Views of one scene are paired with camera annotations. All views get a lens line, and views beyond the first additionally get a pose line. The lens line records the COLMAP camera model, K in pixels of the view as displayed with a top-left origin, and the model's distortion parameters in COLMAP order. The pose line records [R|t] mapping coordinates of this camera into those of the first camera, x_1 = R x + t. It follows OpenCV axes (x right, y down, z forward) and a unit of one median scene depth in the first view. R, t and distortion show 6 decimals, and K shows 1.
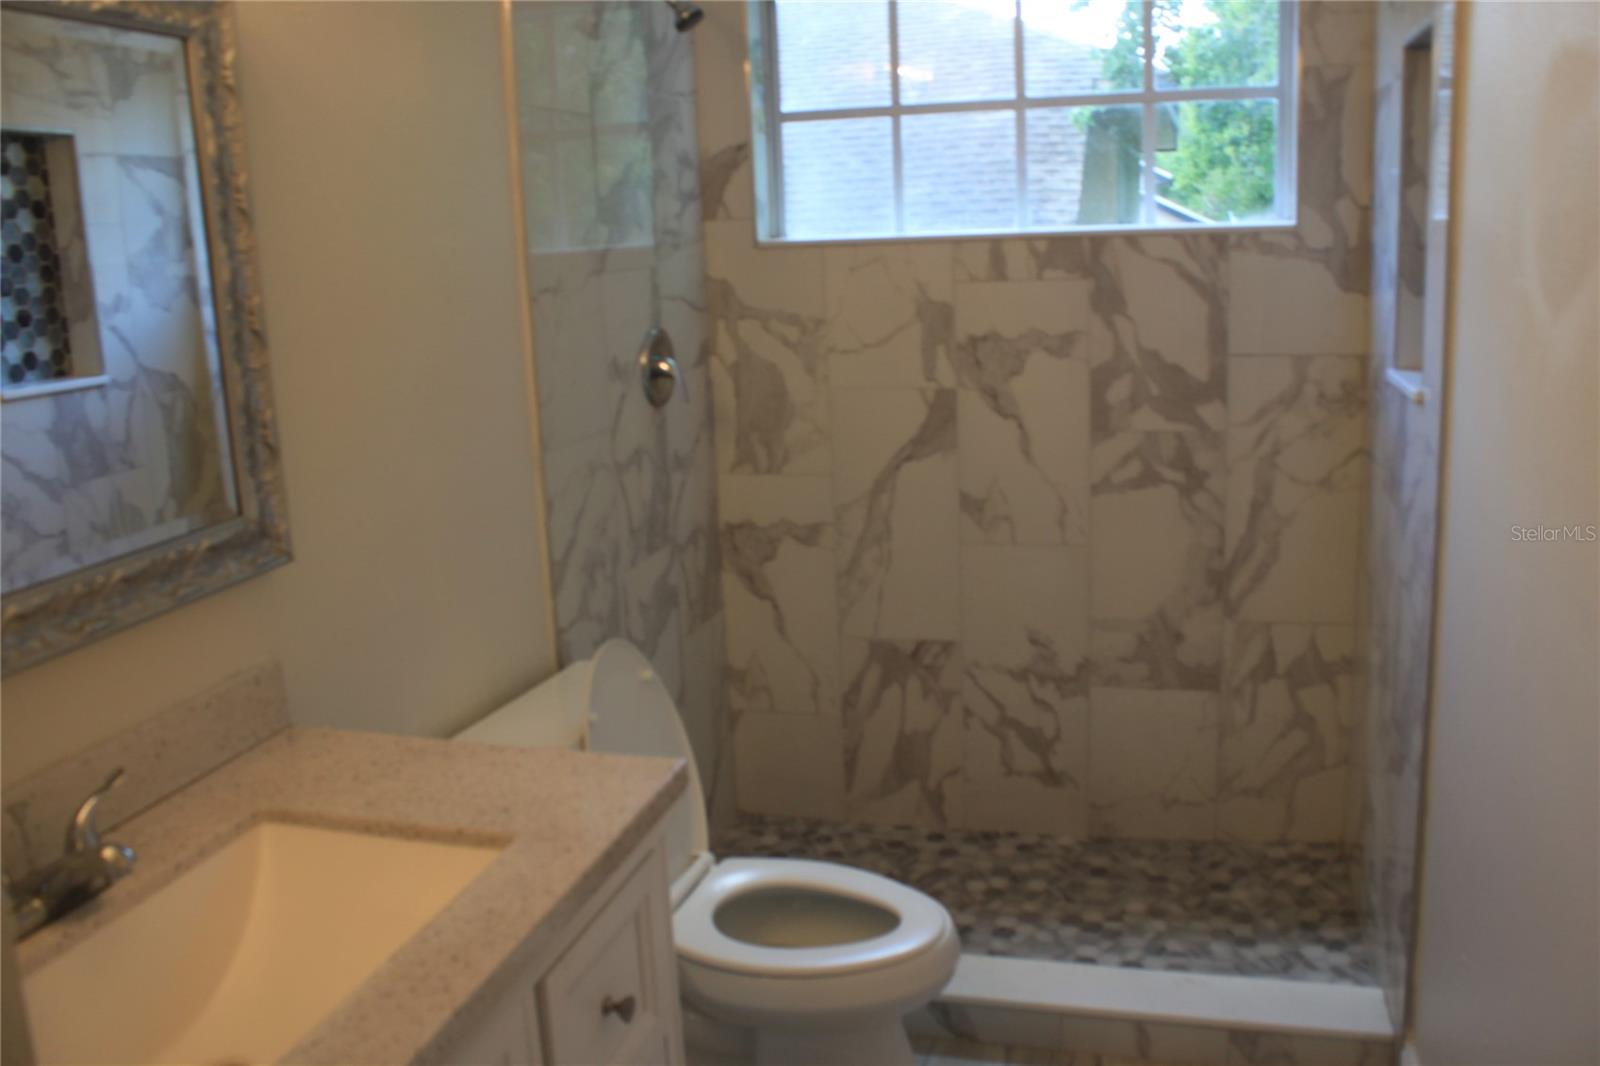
lens RADIAL K [[1345.6, 0, 800.0], [0, 1345.6, 533.0], [0, 0, 1]] dist [-0.169792, 0.151786]
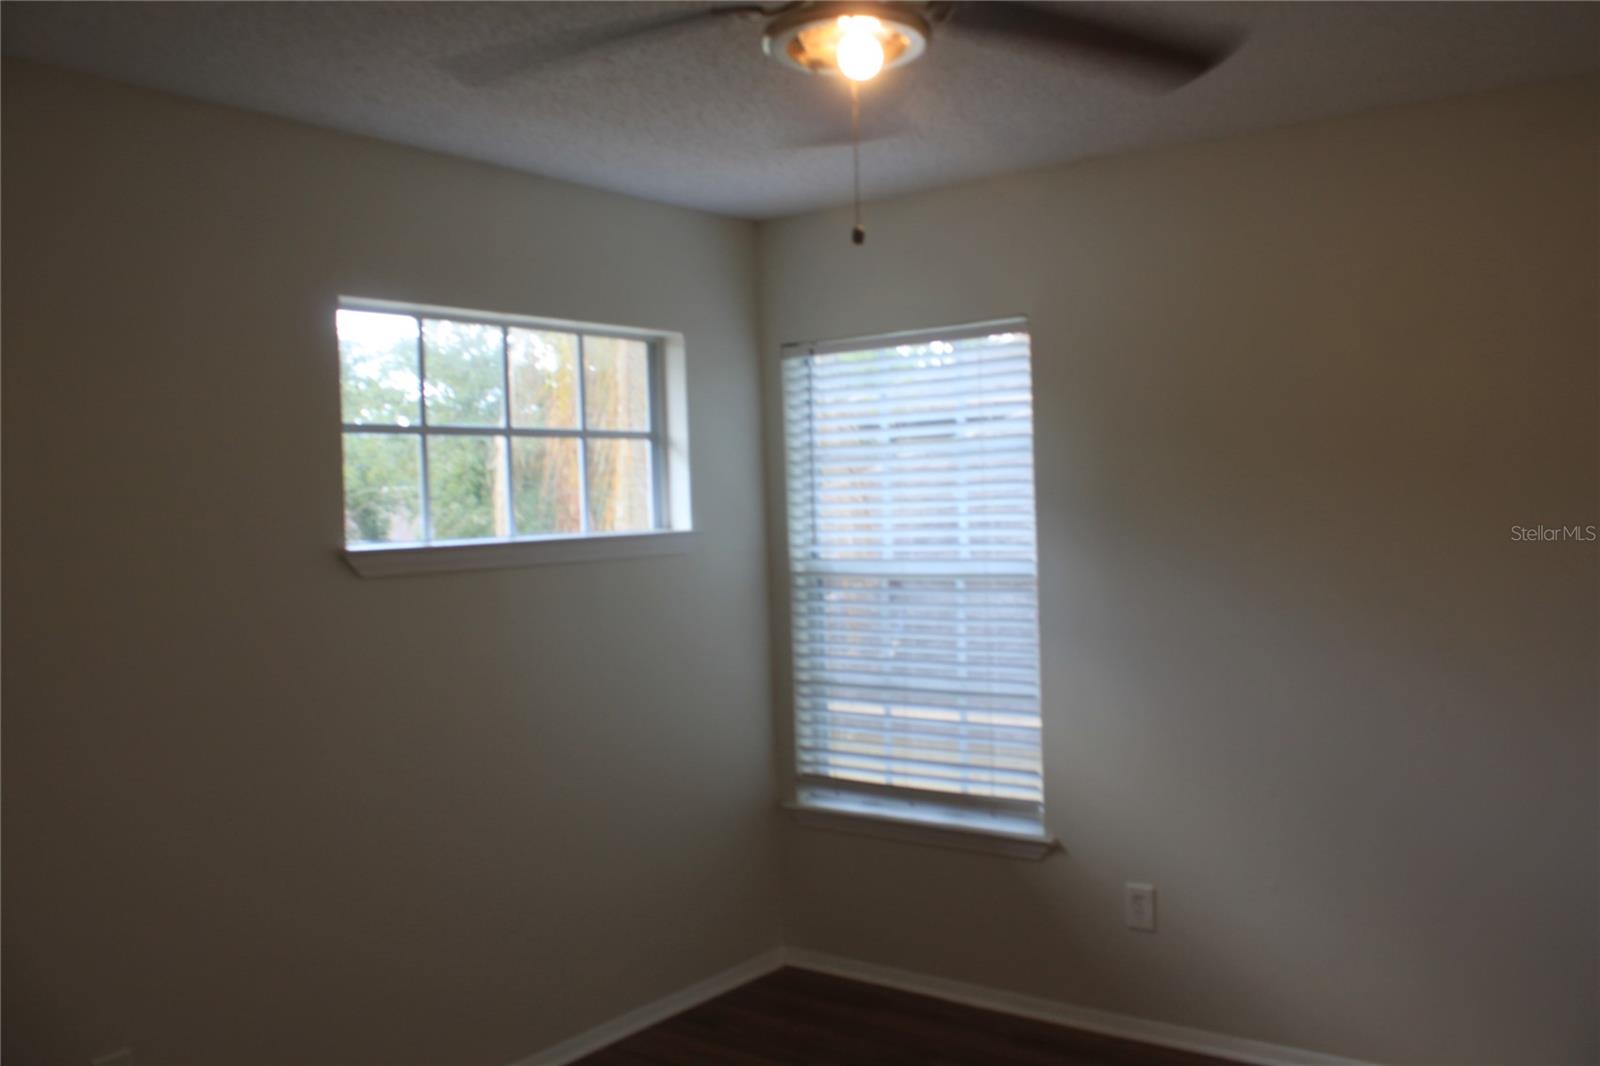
lens RADIAL K [[1345.6, 0, 800.0], [0, 1345.6, 533.0], [0, 0, 1]] dist [-0.169792, 0.151786]
pose [[0.382591, 0.009183, 0.923872, -0.808560], [0.228084, 0.968063, -0.104075, -0.062624], [-0.895322, 0.250538, 0.368278, 0.369916]]
